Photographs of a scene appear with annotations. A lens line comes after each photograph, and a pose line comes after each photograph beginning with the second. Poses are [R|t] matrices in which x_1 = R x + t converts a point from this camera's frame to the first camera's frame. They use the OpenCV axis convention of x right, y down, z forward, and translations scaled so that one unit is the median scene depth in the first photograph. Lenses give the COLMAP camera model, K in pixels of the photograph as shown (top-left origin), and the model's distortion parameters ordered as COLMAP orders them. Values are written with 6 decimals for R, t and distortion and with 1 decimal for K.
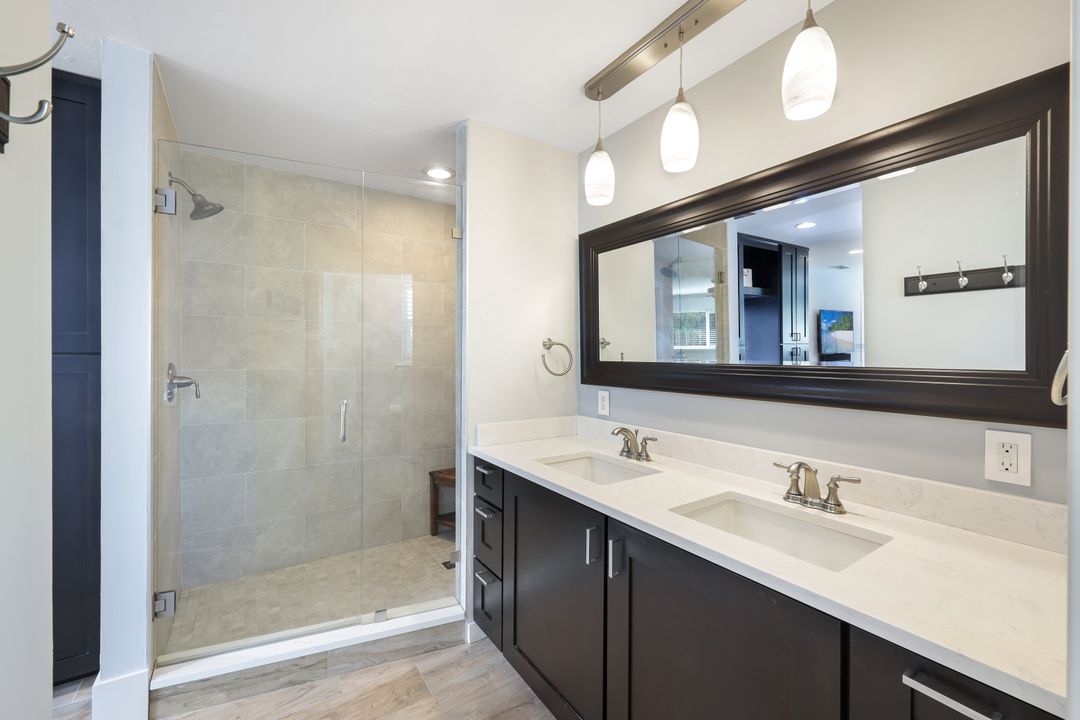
lens RADIAL K [[414.8, 0, 540.0], [0, 414.8, 360.0], [0, 0, 1]] dist [-0.000116, -0.000013]
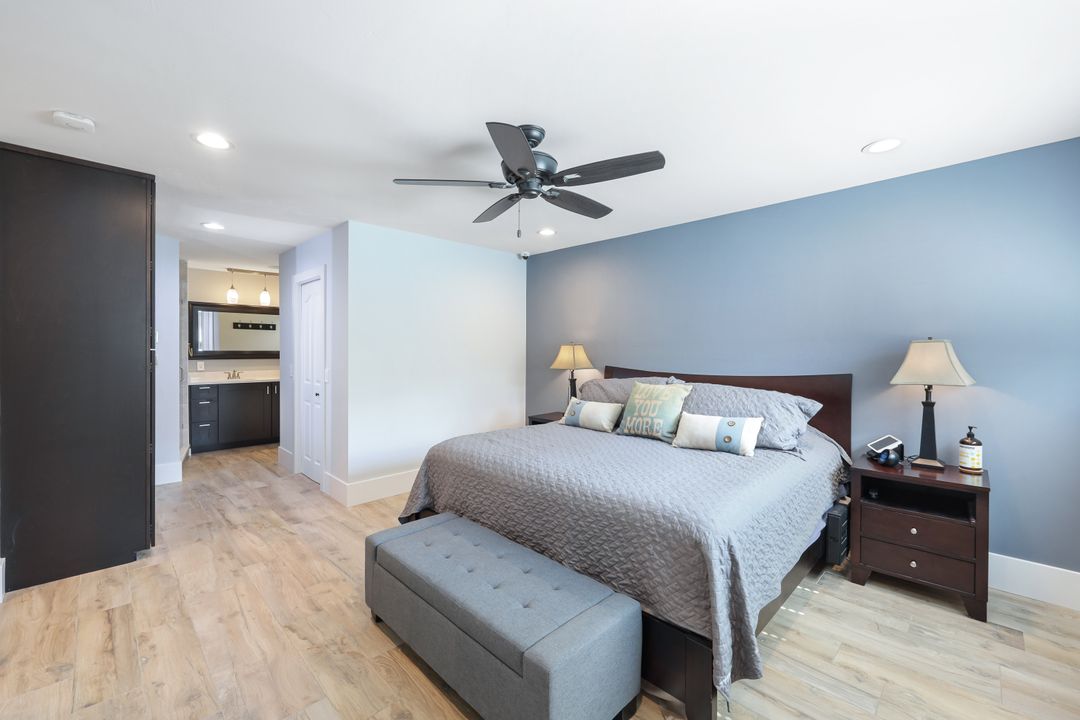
lens RADIAL K [[490.7, 0, 540.0], [0, 490.7, 360.0], [0, 0, 1]] dist [0.053061, -0.000034]
pose [[-0.151189, -0.016188, 0.988372, -3.414218], [0.015268, 0.999708, 0.018710, 0.036795], [-0.988387, 0.017919, -0.150898, -0.681610]]
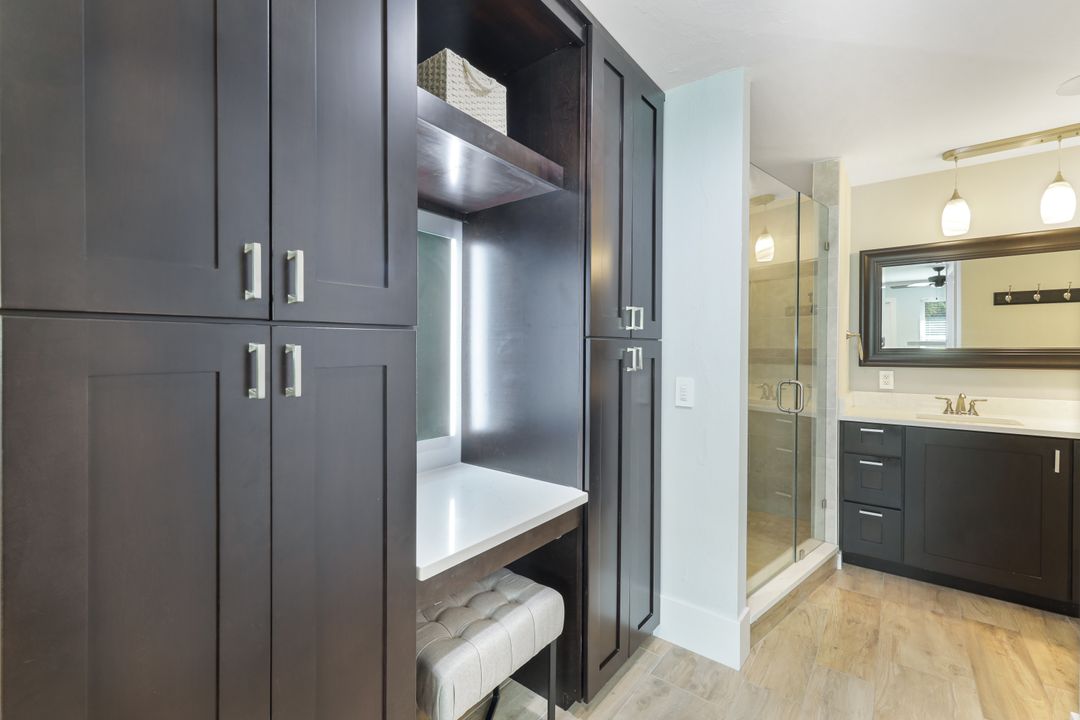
lens RADIAL K [[437.5, 0, 533.8], [0, 437.5, 355.5], [0, 0, 1]] dist [-0.000895, -0.000120]
pose [[0.957702, -0.003812, 0.287735, -1.338379], [0.005055, 0.999981, -0.003577, 0.025586], [-0.287716, 0.004881, 0.957703, -0.013421]]
